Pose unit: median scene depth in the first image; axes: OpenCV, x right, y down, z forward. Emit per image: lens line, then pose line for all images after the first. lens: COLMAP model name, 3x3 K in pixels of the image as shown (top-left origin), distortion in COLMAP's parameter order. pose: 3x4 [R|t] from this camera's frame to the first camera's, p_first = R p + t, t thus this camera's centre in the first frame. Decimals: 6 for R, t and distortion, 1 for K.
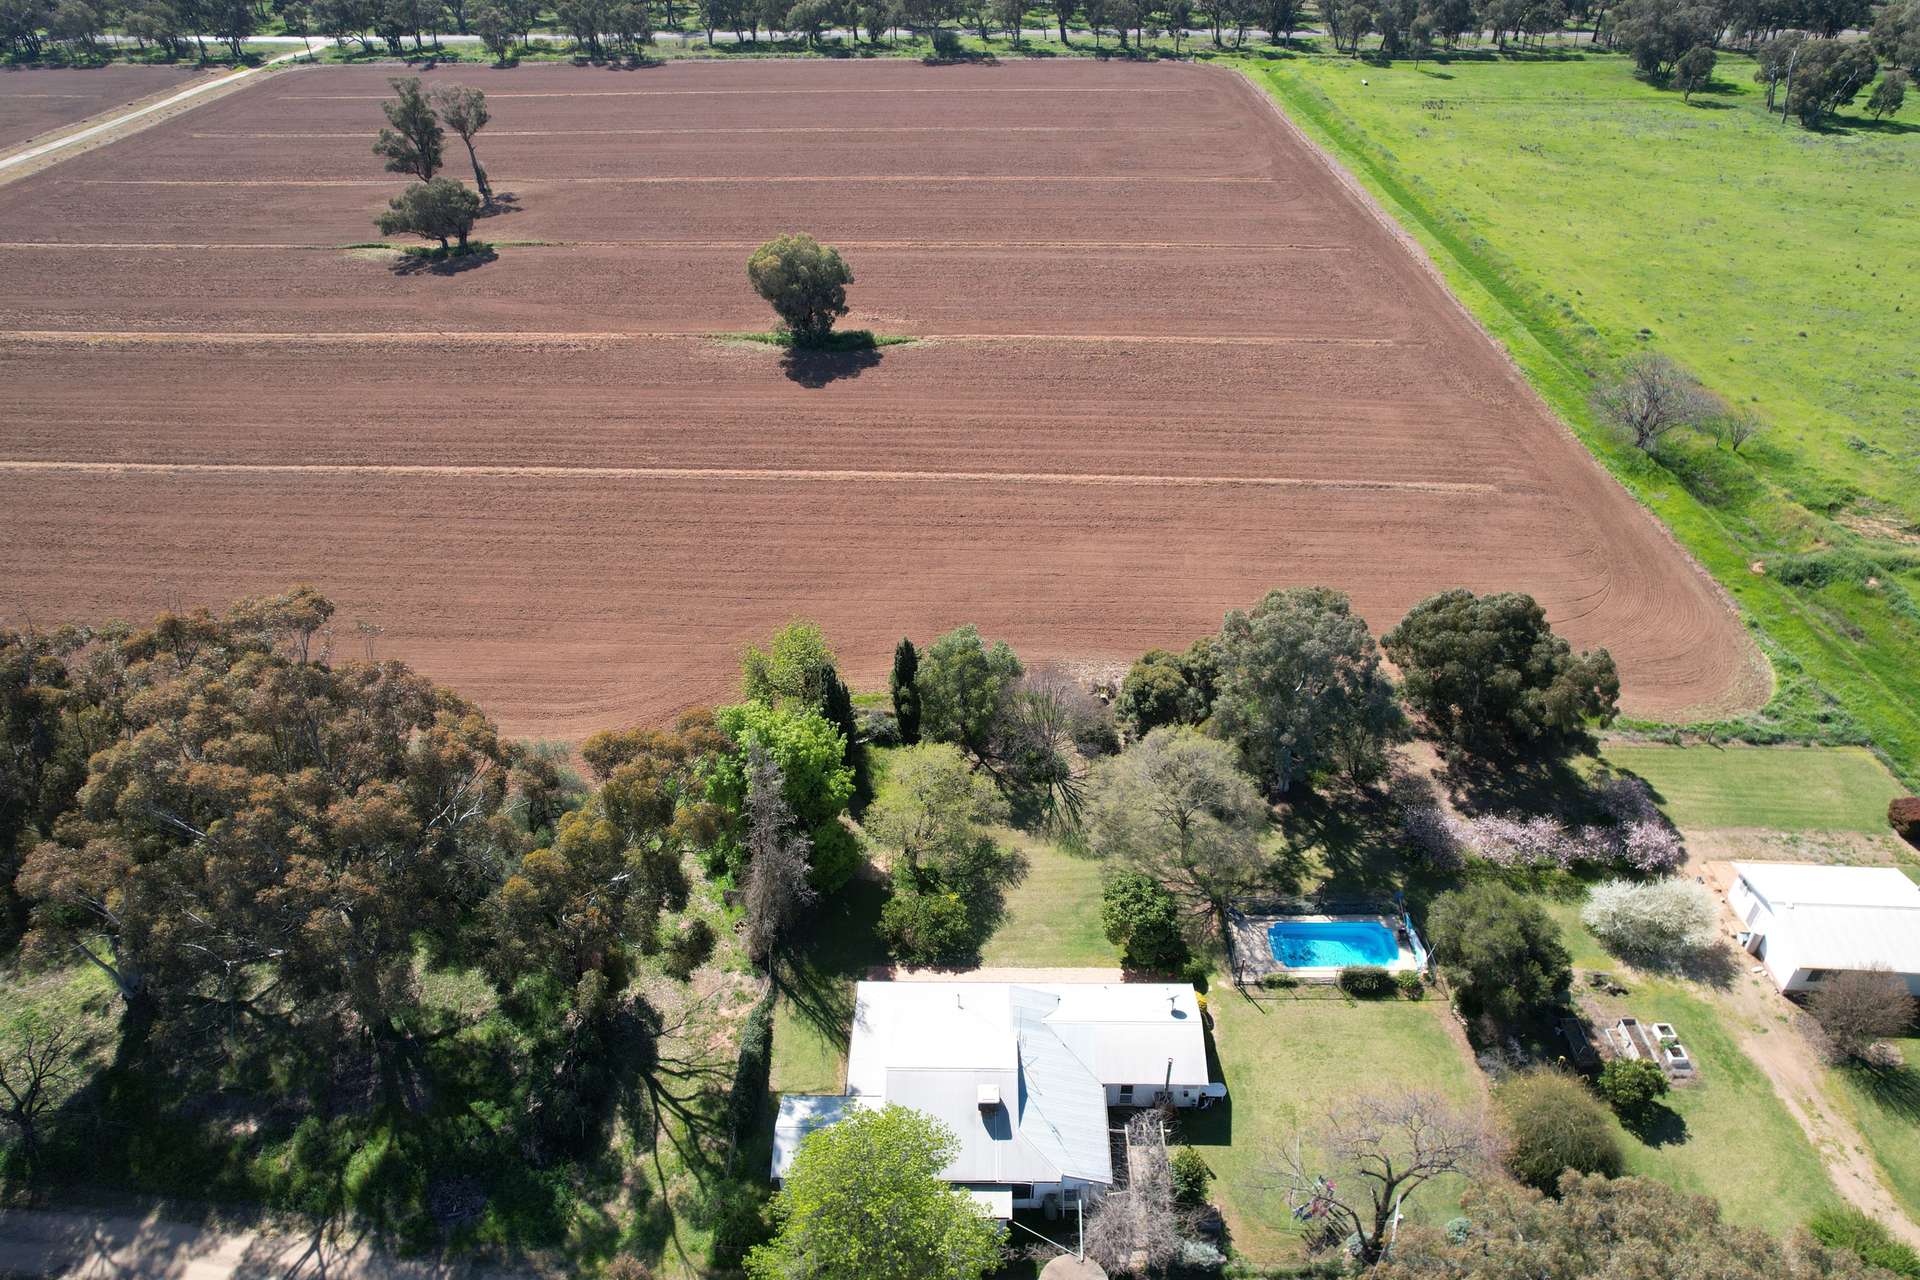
lens RADIAL K [[1278.6, 0, 960.0], [0, 1278.6, 640.0], [0, 0, 1]] dist [-0.021387, 0.006103]
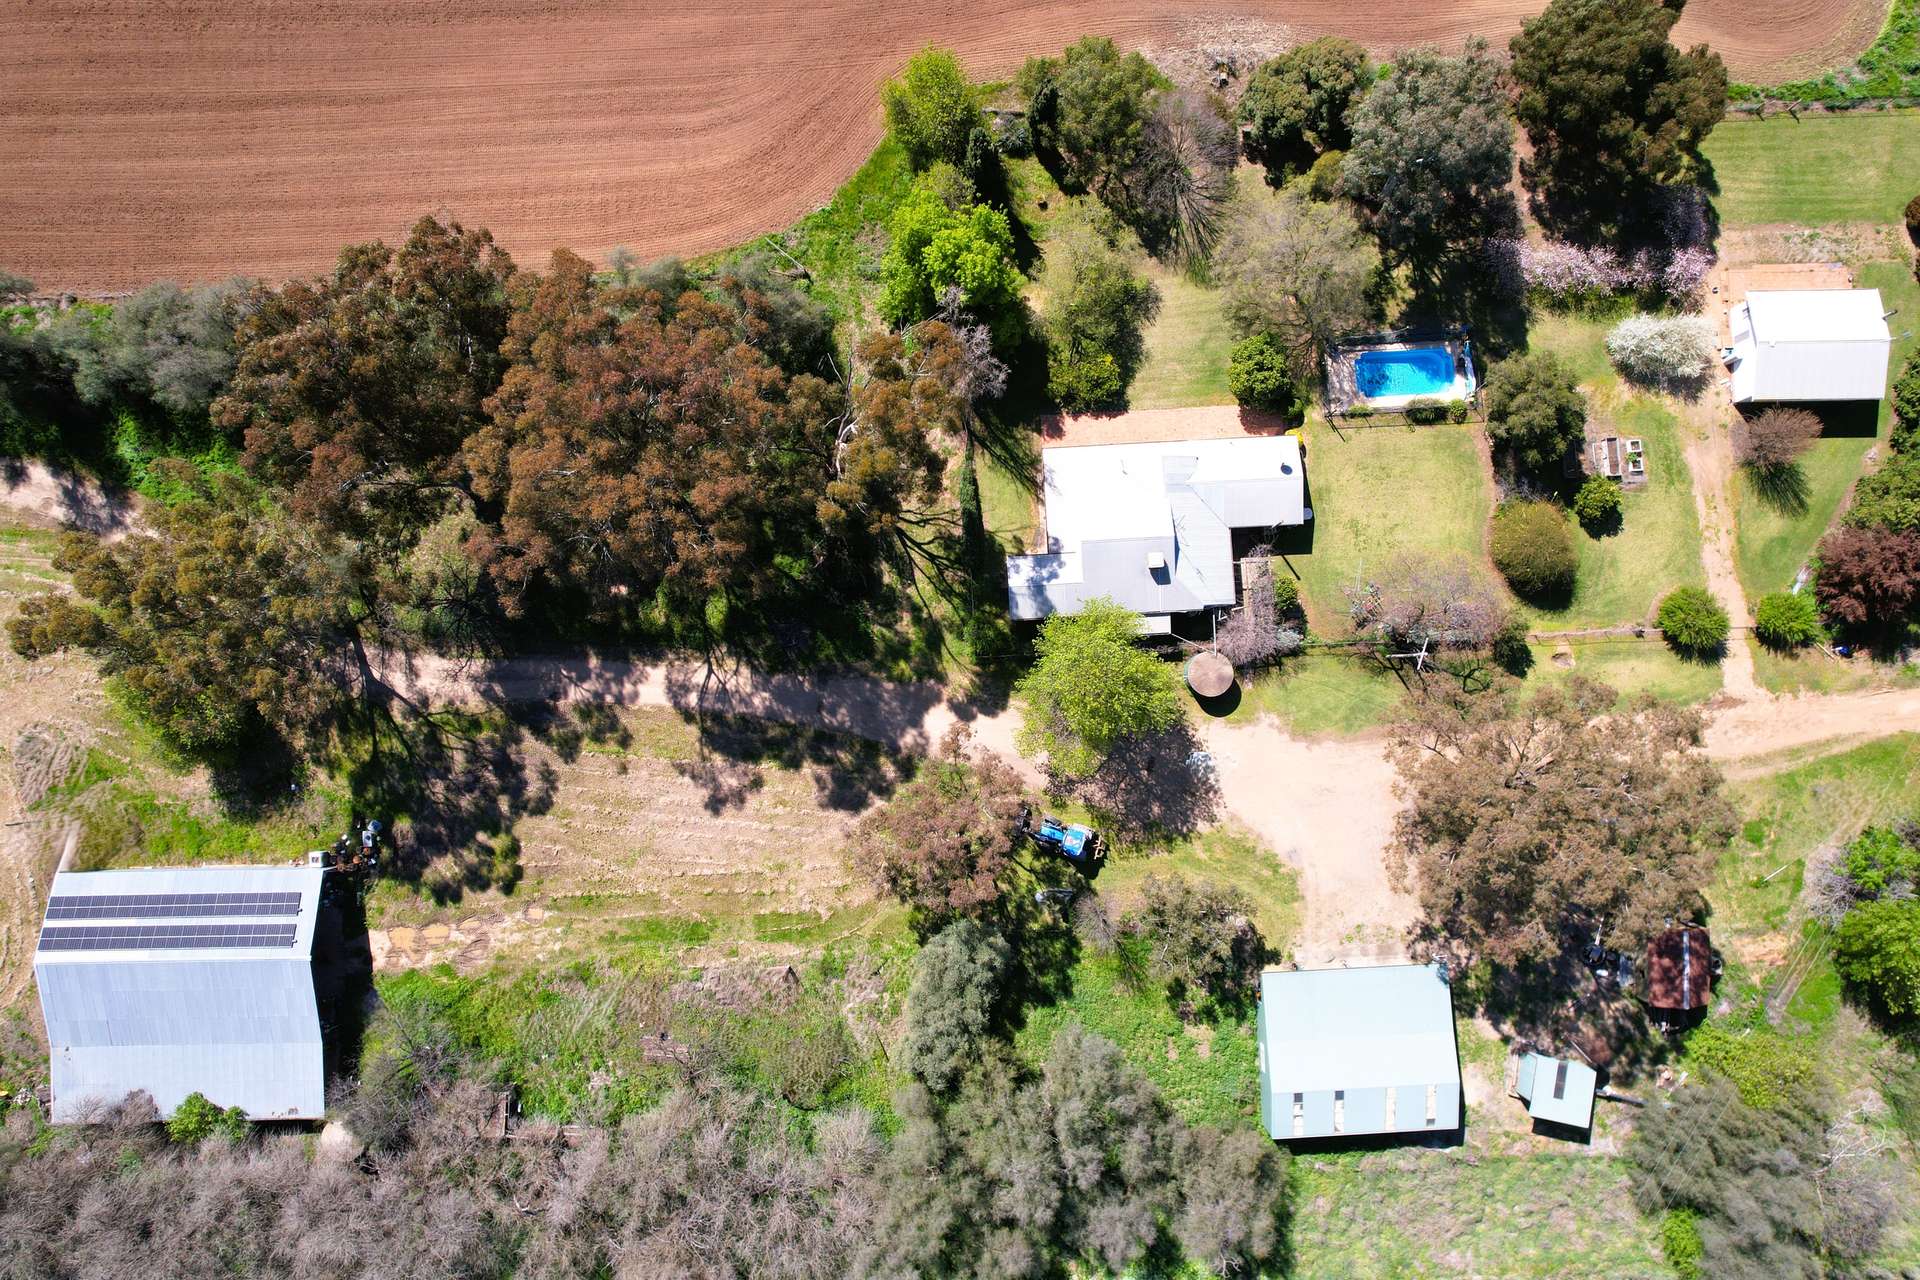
lens RADIAL K [[1278.6, 0, 960.0], [0, 1278.6, 640.0], [0, 0, 1]] dist [-0.021387, 0.006103]
pose [[0.996482, -0.079898, 0.025289, -0.207981], [0.029783, 0.619690, 0.784282, -0.623626], [-0.078334, -0.780769, 0.619889, 0.045106]]
